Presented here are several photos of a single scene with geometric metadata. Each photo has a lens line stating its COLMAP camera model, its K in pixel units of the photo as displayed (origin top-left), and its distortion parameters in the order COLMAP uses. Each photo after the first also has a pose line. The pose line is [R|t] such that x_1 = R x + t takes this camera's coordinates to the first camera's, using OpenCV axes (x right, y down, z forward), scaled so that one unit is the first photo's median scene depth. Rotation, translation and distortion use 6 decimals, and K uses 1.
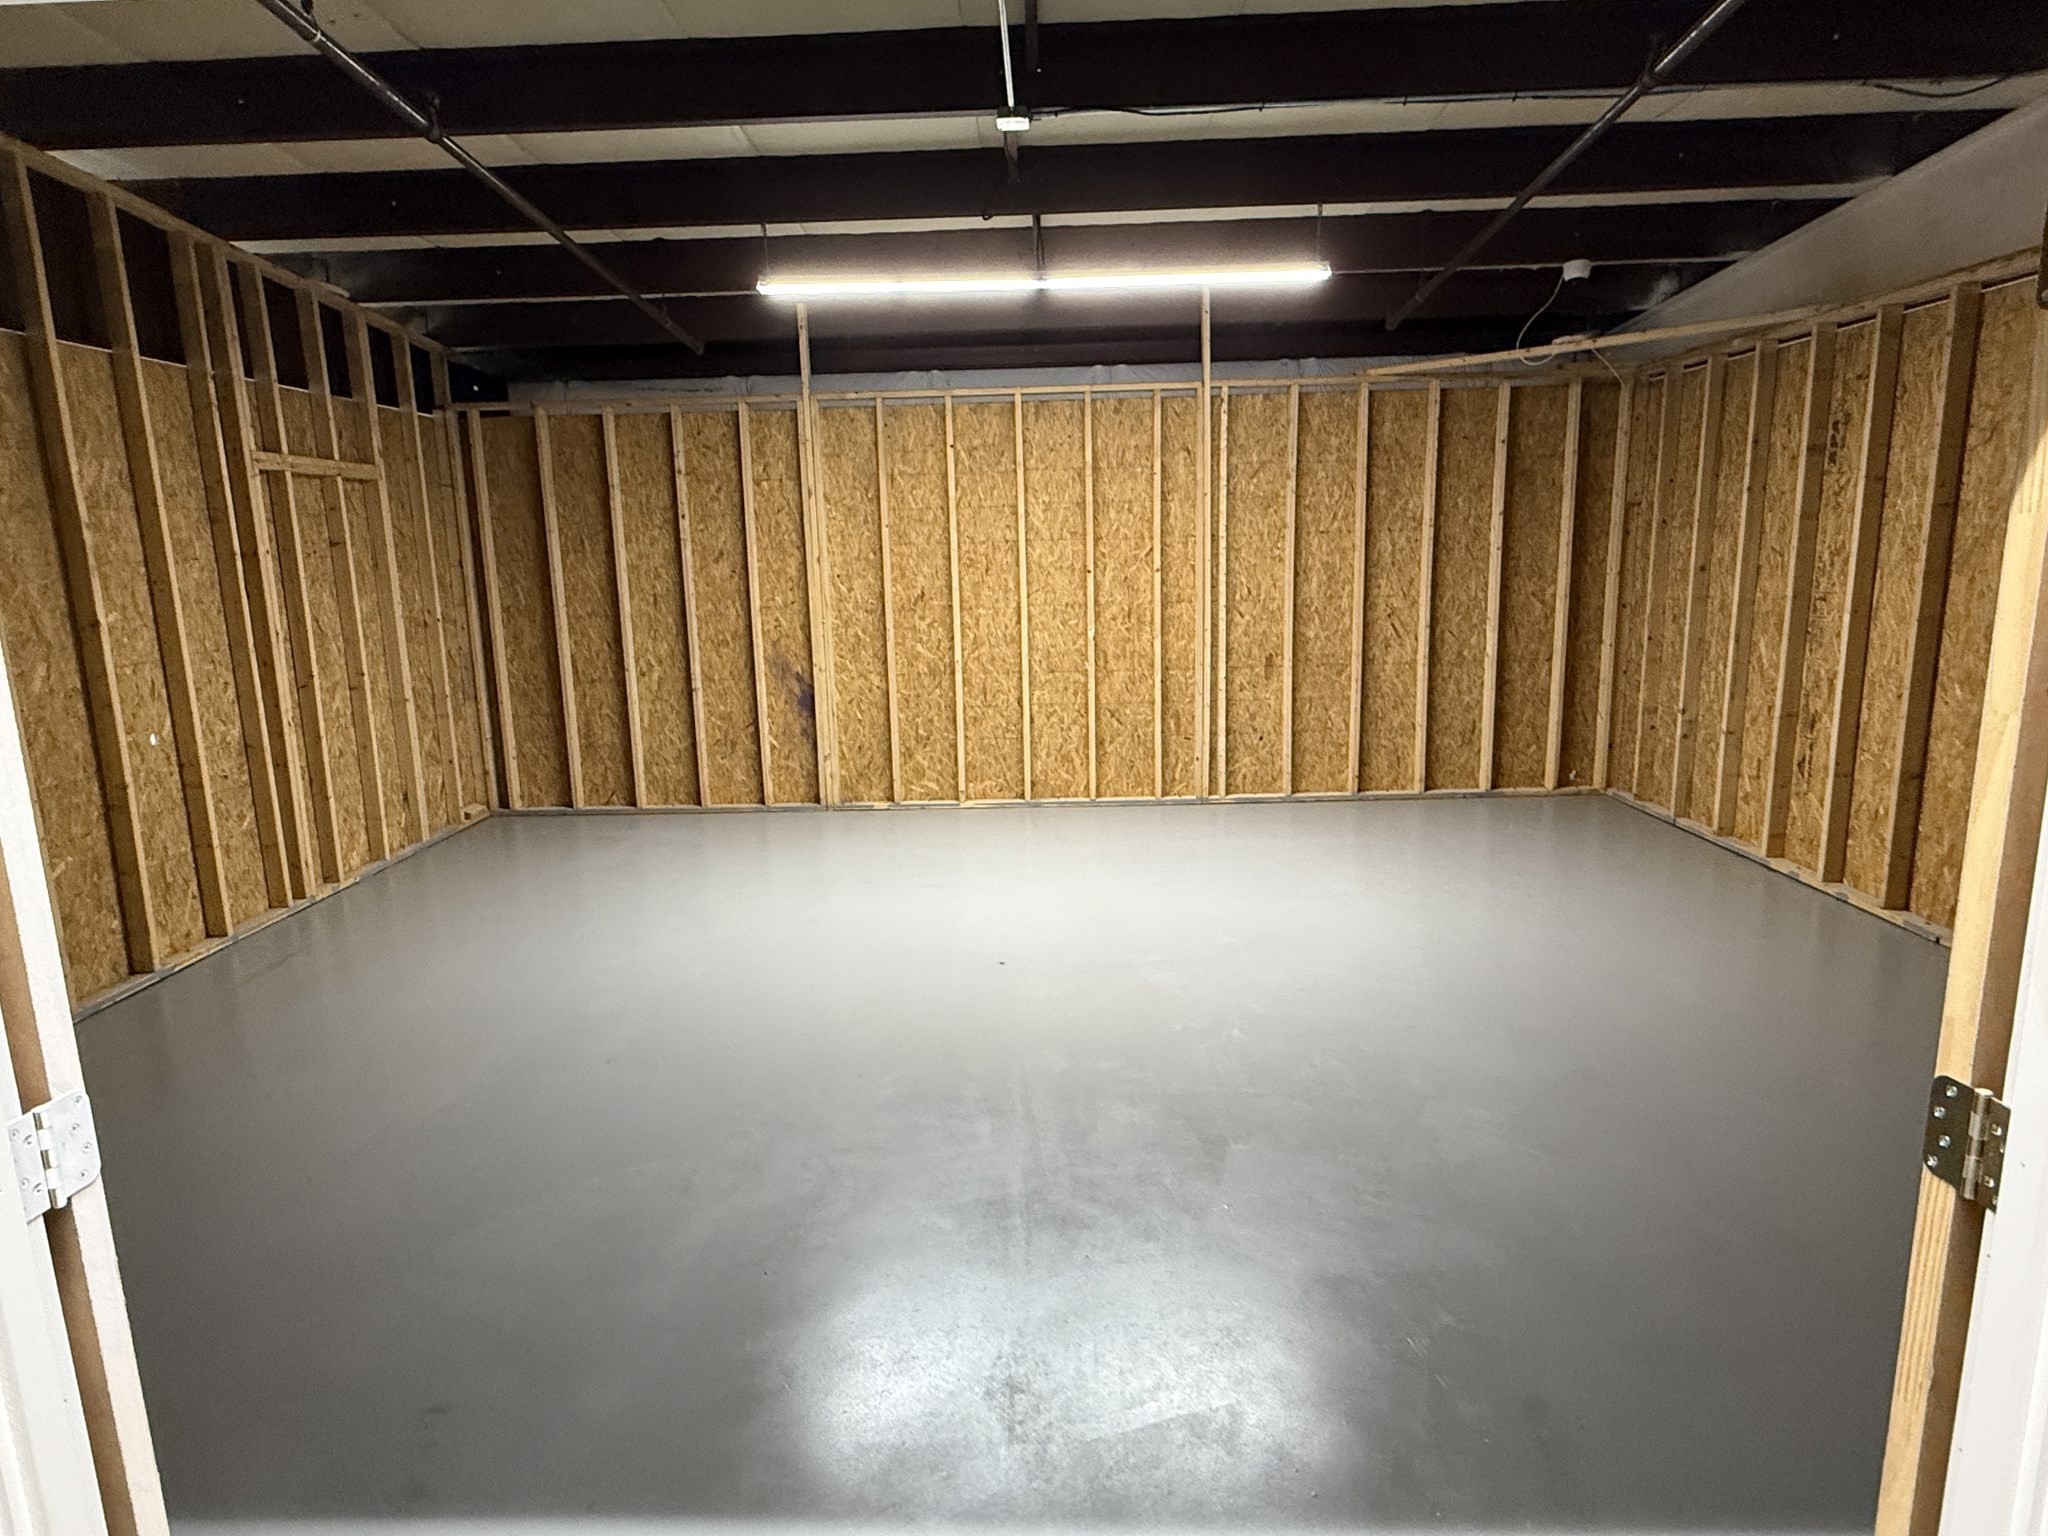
lens RADIAL K [[1134.8, 0, 1023.3], [0, 1134.8, 762.2], [0, 0, 1]] dist [0.001677, -0.000600]
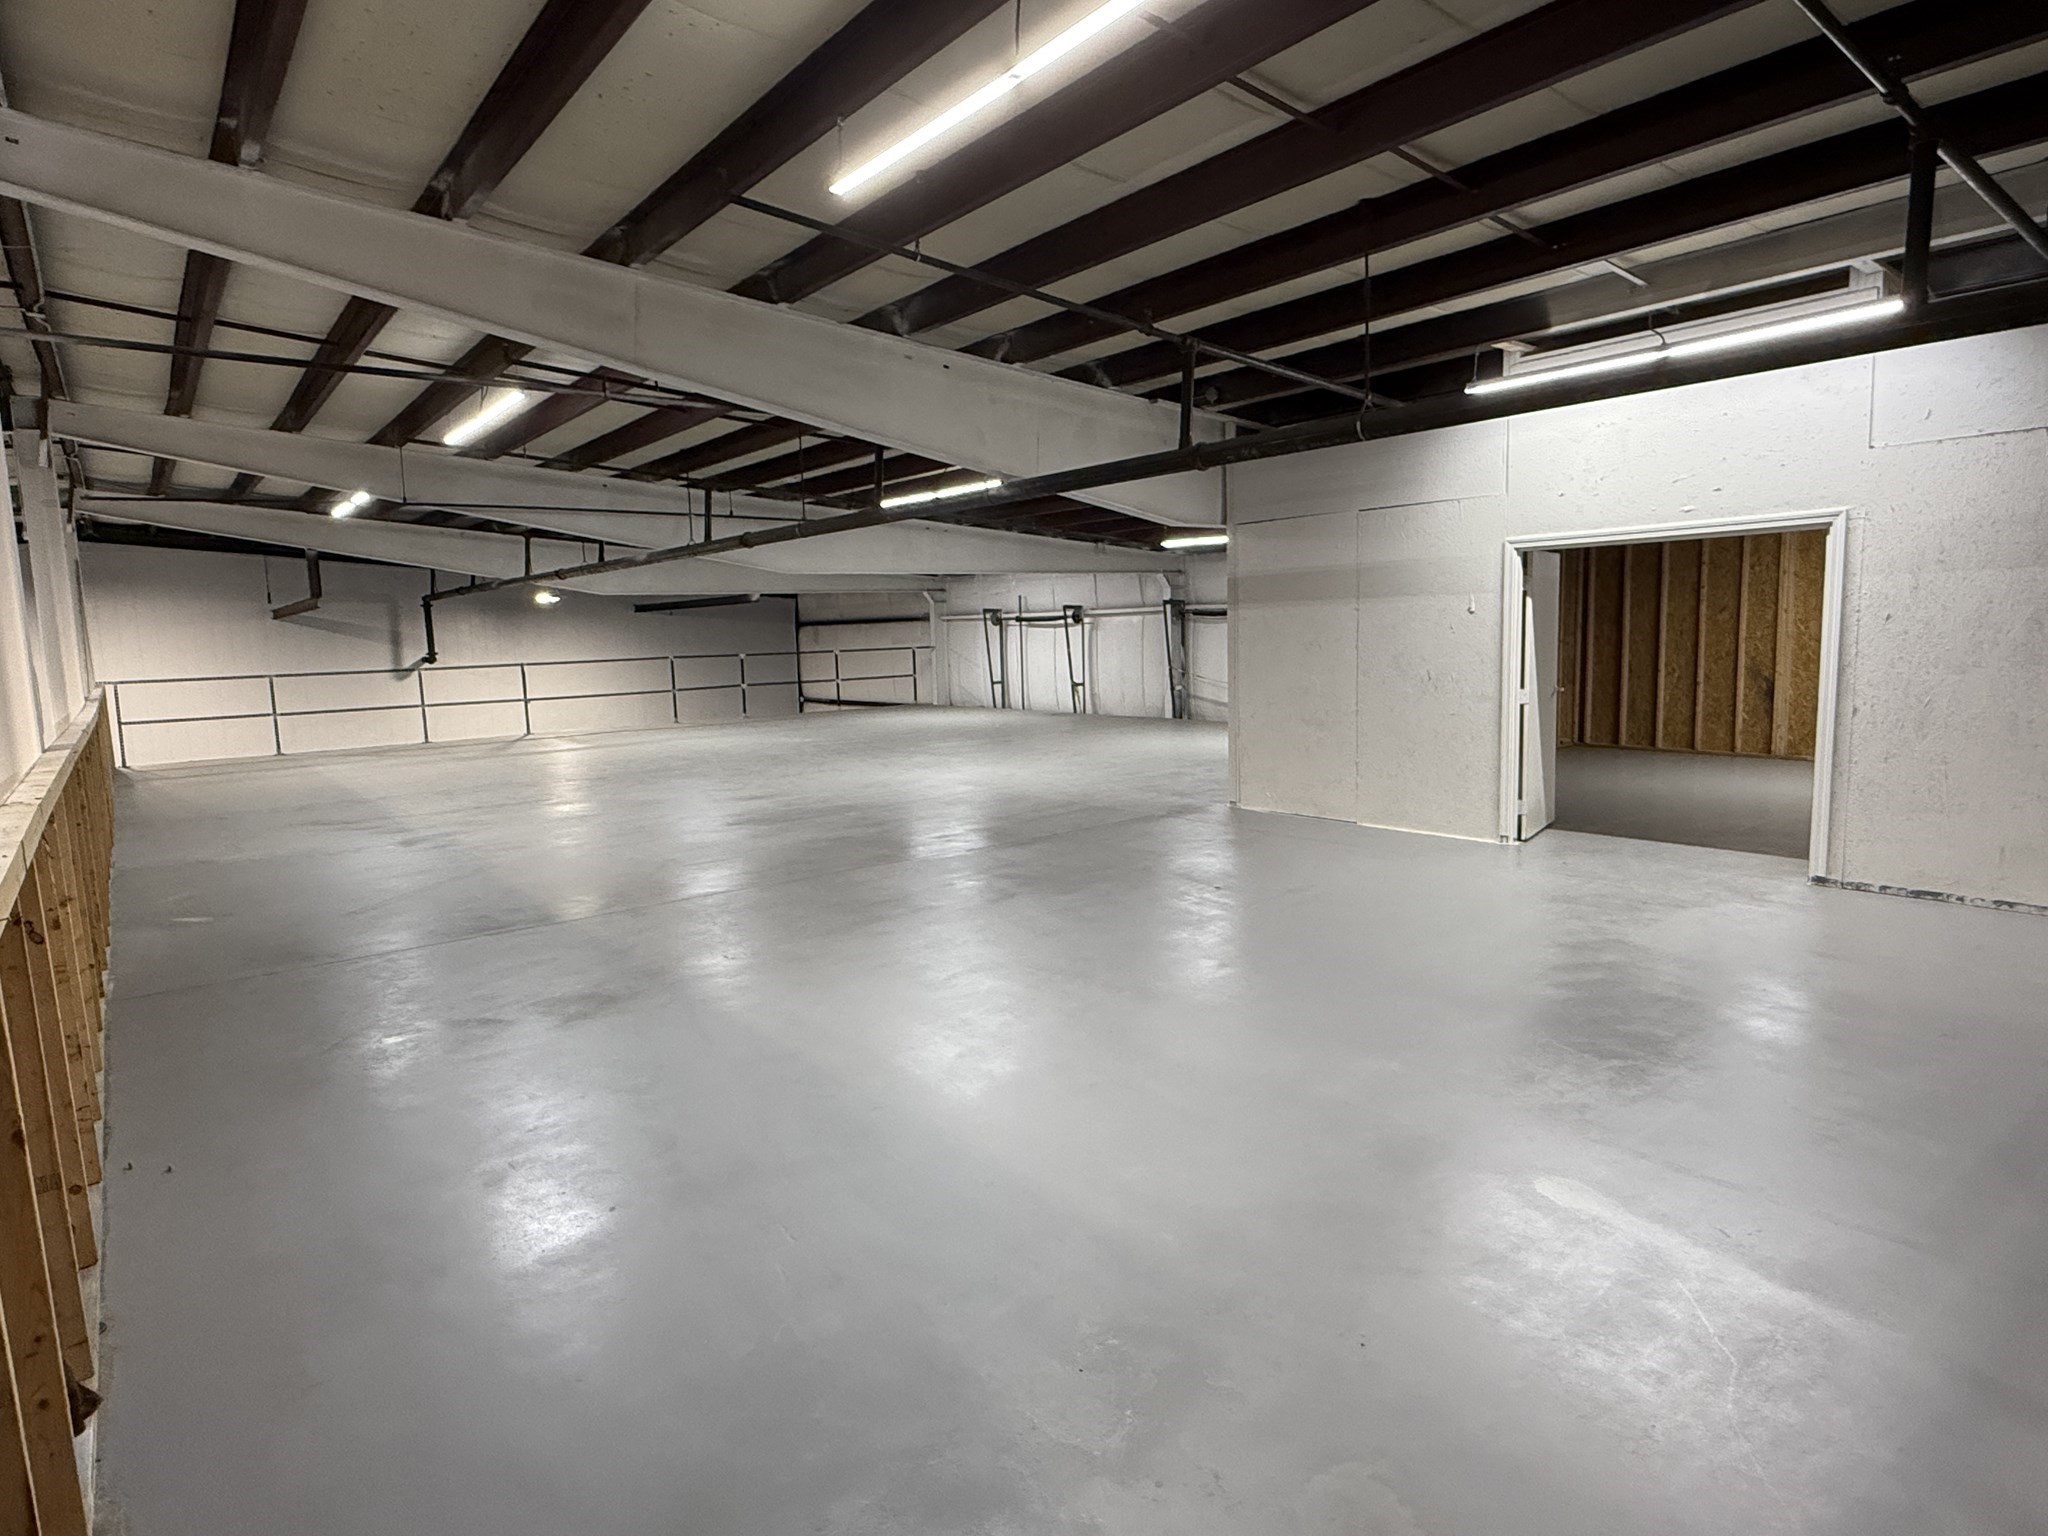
lens RADIAL K [[1134.8, 0, 1029.5], [0, 1134.8, 766.5], [0, 0, 1]] dist [0.001677, -0.000600]
pose [[0.644141, 0.100972, -0.758213, 0.395631], [-0.127100, 0.991598, 0.024073, 0.155189], [0.754273, 0.080863, 0.651562, -0.936478]]
